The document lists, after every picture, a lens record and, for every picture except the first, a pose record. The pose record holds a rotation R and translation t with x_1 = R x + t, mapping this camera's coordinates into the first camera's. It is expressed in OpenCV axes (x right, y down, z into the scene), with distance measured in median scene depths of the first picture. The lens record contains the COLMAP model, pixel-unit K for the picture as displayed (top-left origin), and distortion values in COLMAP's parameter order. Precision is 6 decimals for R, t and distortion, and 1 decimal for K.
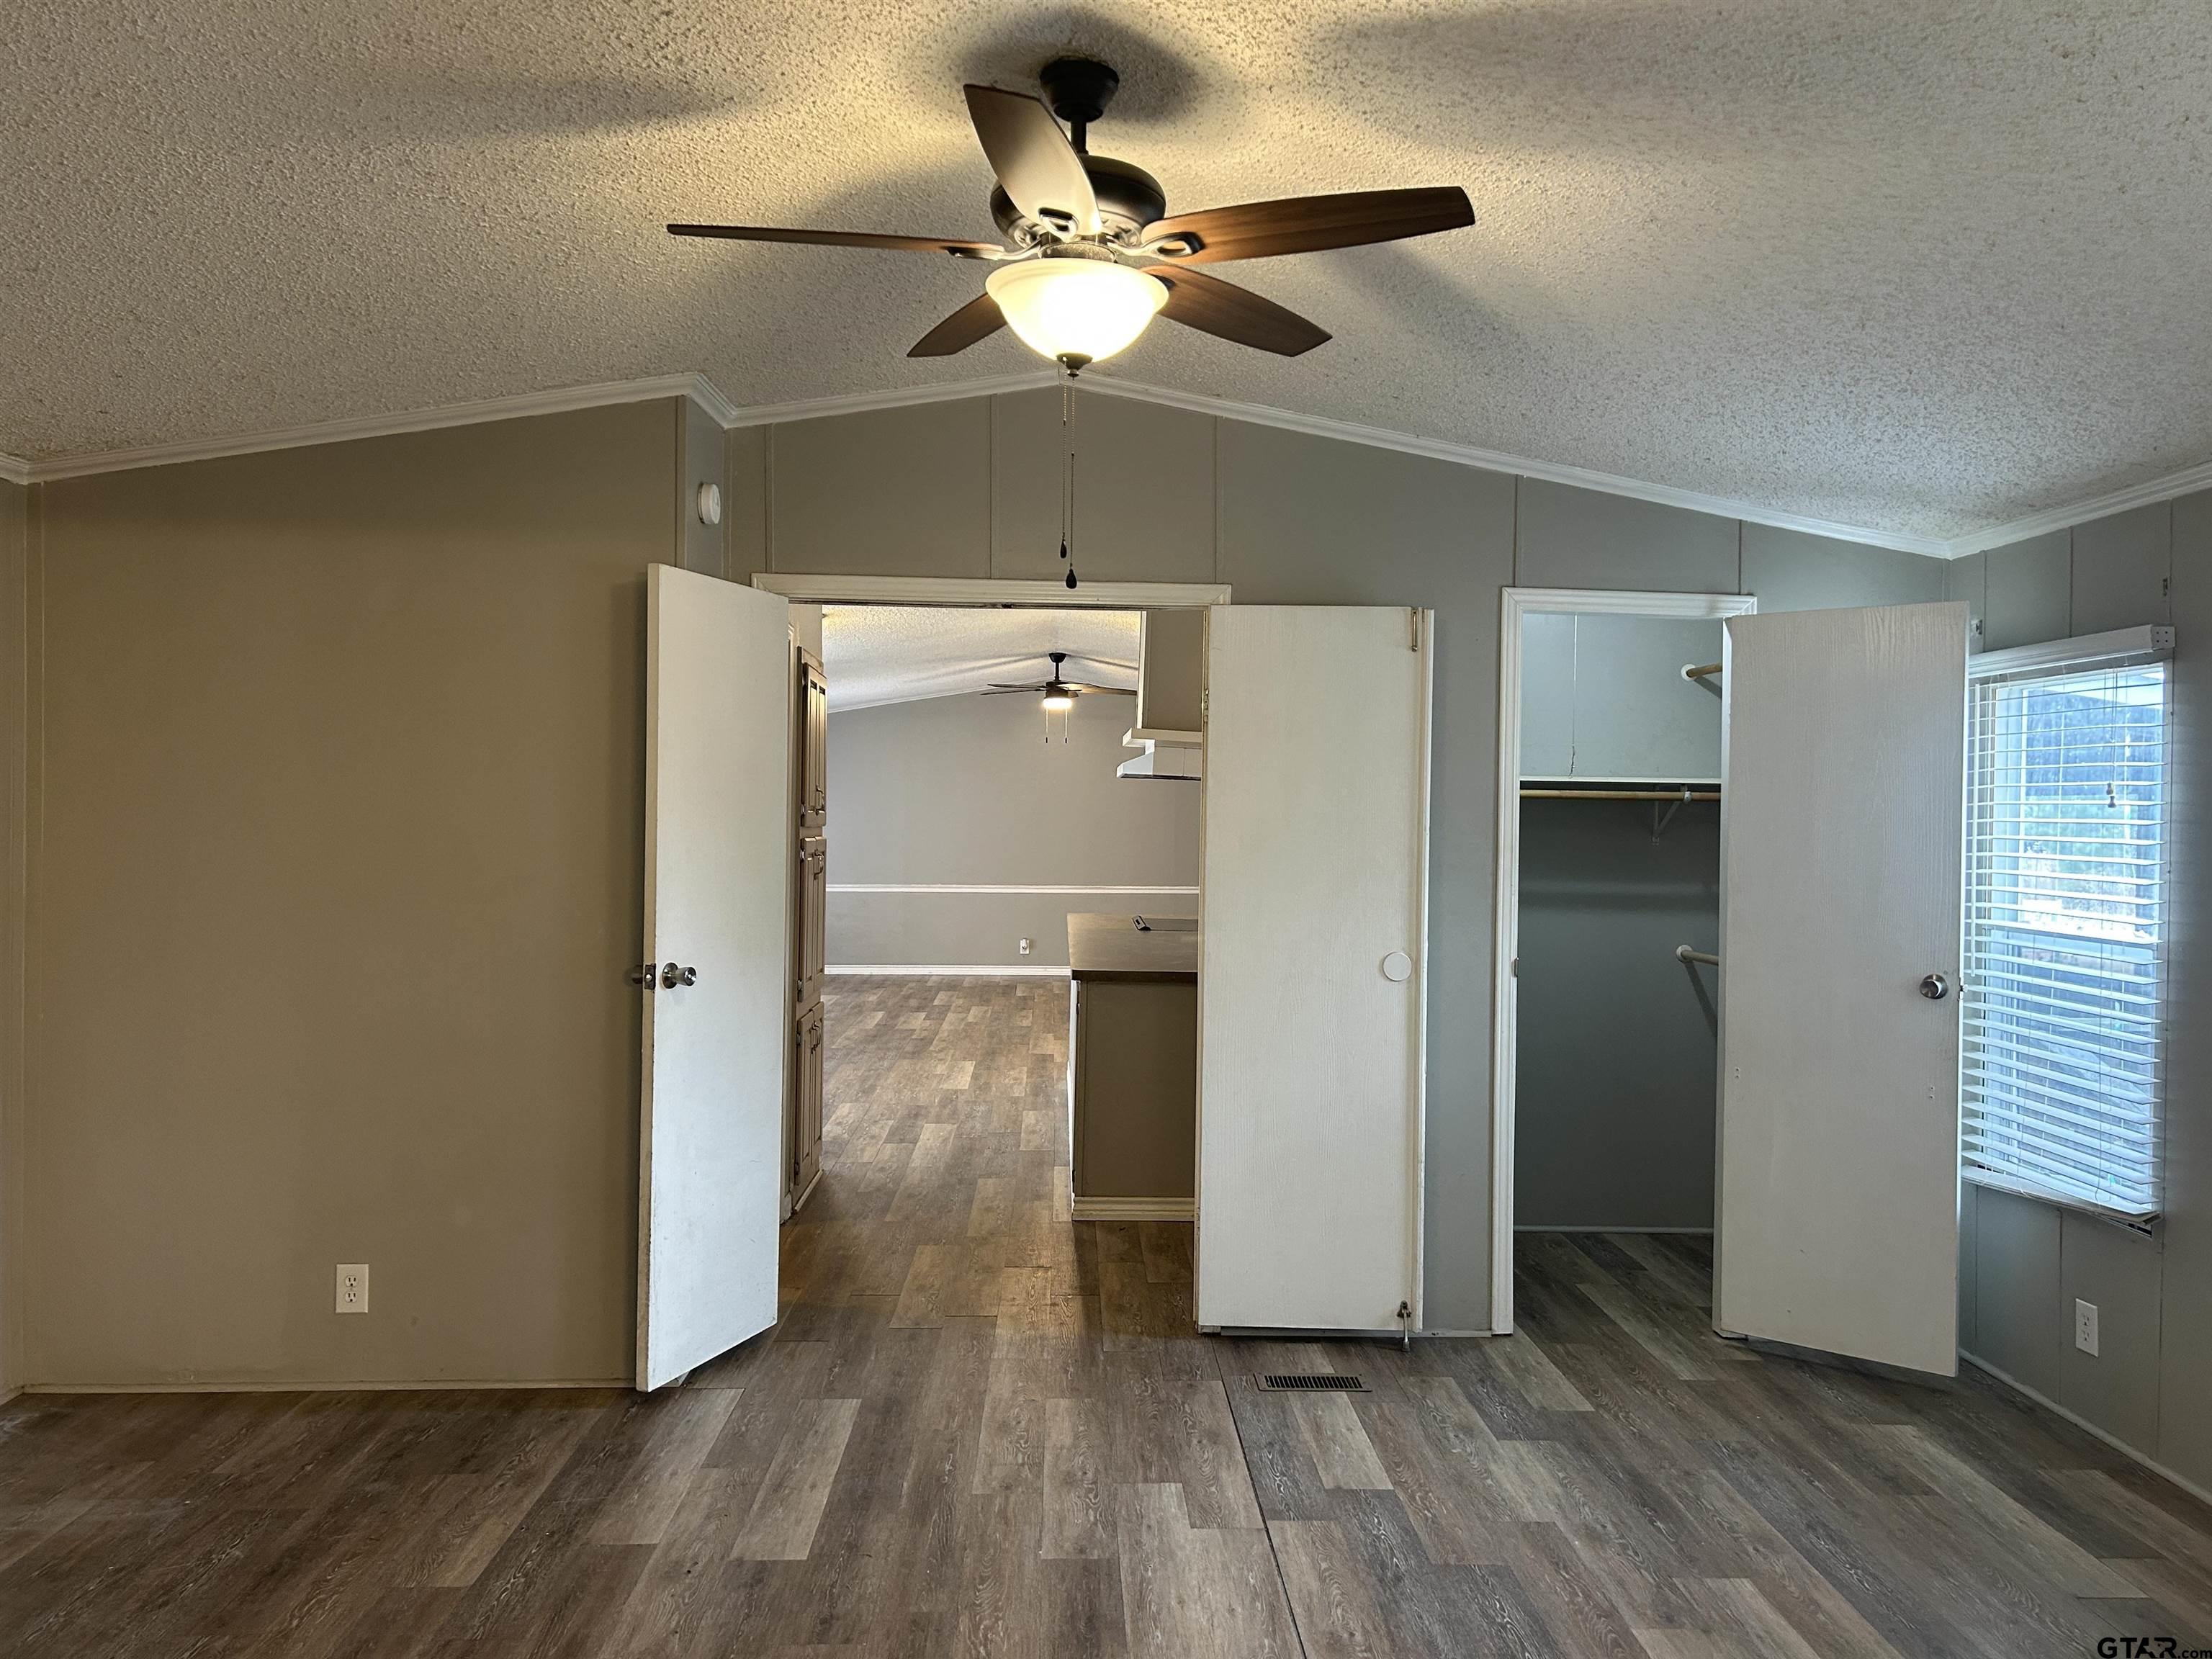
lens RADIAL K [[1657.2, 0, 1121.7], [0, 1657.2, 834.6], [0, 0, 1]] dist [0.070335, -0.076319]
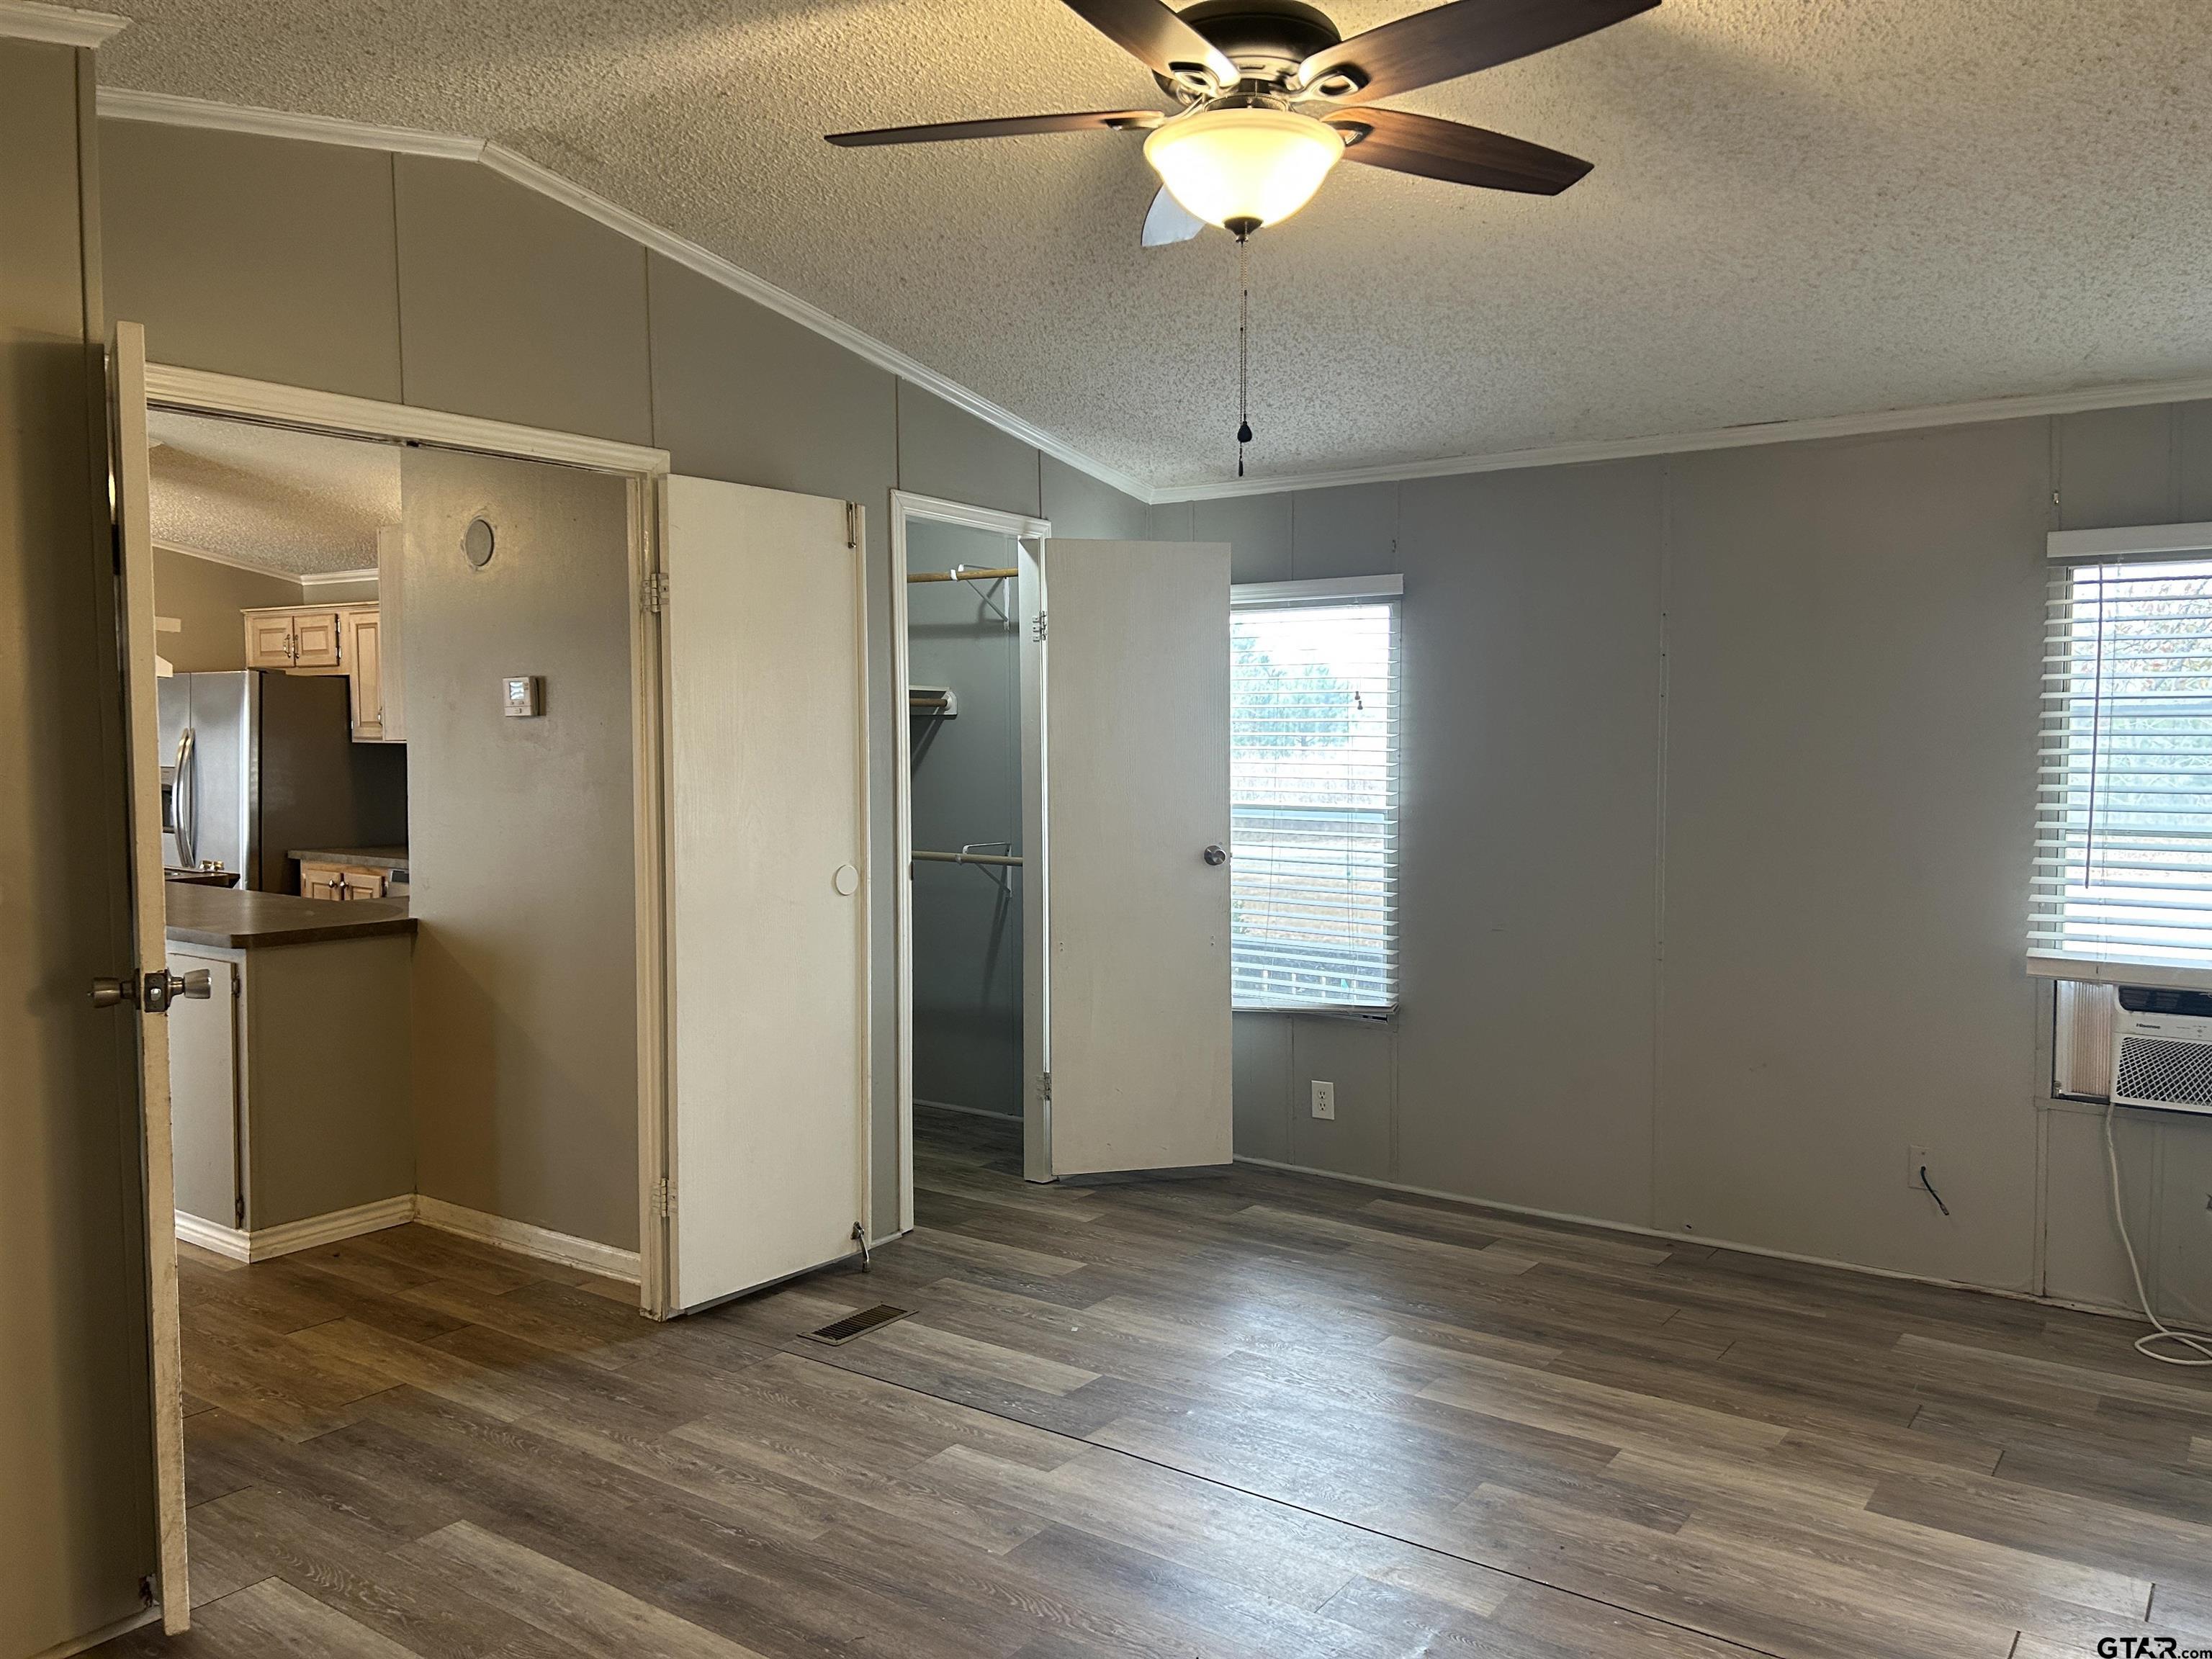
lens RADIAL K [[1657.2, 0, 1122.8], [0, 1657.2, 823.2], [0, 0, 1]] dist [0.070335, -0.076319]
pose [[0.614789, -0.059656, 0.786433, -0.527381], [0.018565, 0.997954, 0.061188, -0.009437], [-0.788473, -0.023017, 0.614638, 0.311620]]
